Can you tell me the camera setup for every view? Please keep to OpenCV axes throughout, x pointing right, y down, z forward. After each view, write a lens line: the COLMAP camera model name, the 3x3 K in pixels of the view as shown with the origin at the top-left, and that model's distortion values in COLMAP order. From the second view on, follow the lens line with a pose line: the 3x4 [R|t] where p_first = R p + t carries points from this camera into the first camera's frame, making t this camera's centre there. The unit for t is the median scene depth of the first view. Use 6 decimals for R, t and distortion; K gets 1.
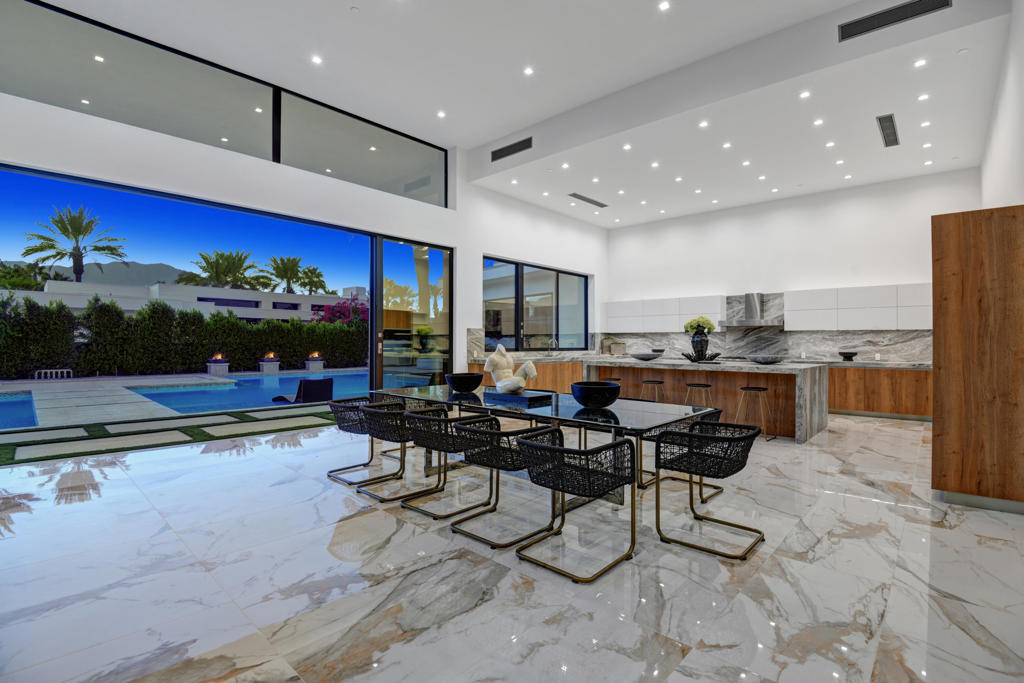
lens RADIAL K [[479.3, 0, 512.0], [0, 479.3, 341.5], [0, 0, 1]] dist [0.000627, -0.024611]
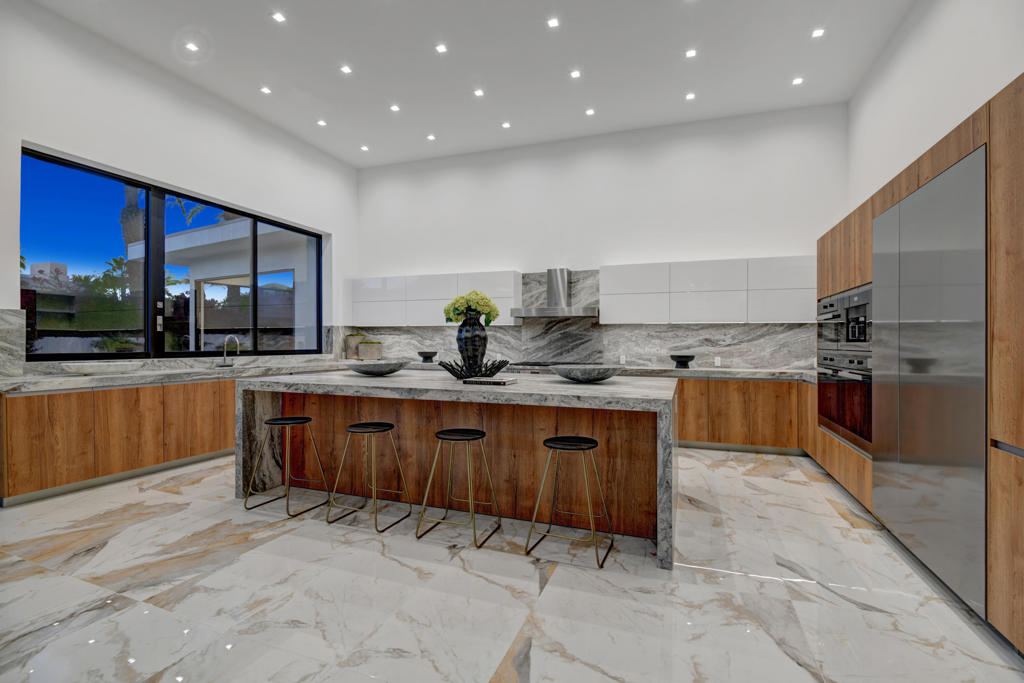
lens RADIAL K [[479.3, 0, 512.0], [0, 479.3, 341.5], [0, 0, 1]] dist [0.000627, -0.024611]
pose [[0.925259, -0.000067, 0.379337, 0.198593], [-0.000702, 0.999998, 0.001887, 0.001305], [-0.379336, -0.002012, 0.925257, 0.423384]]
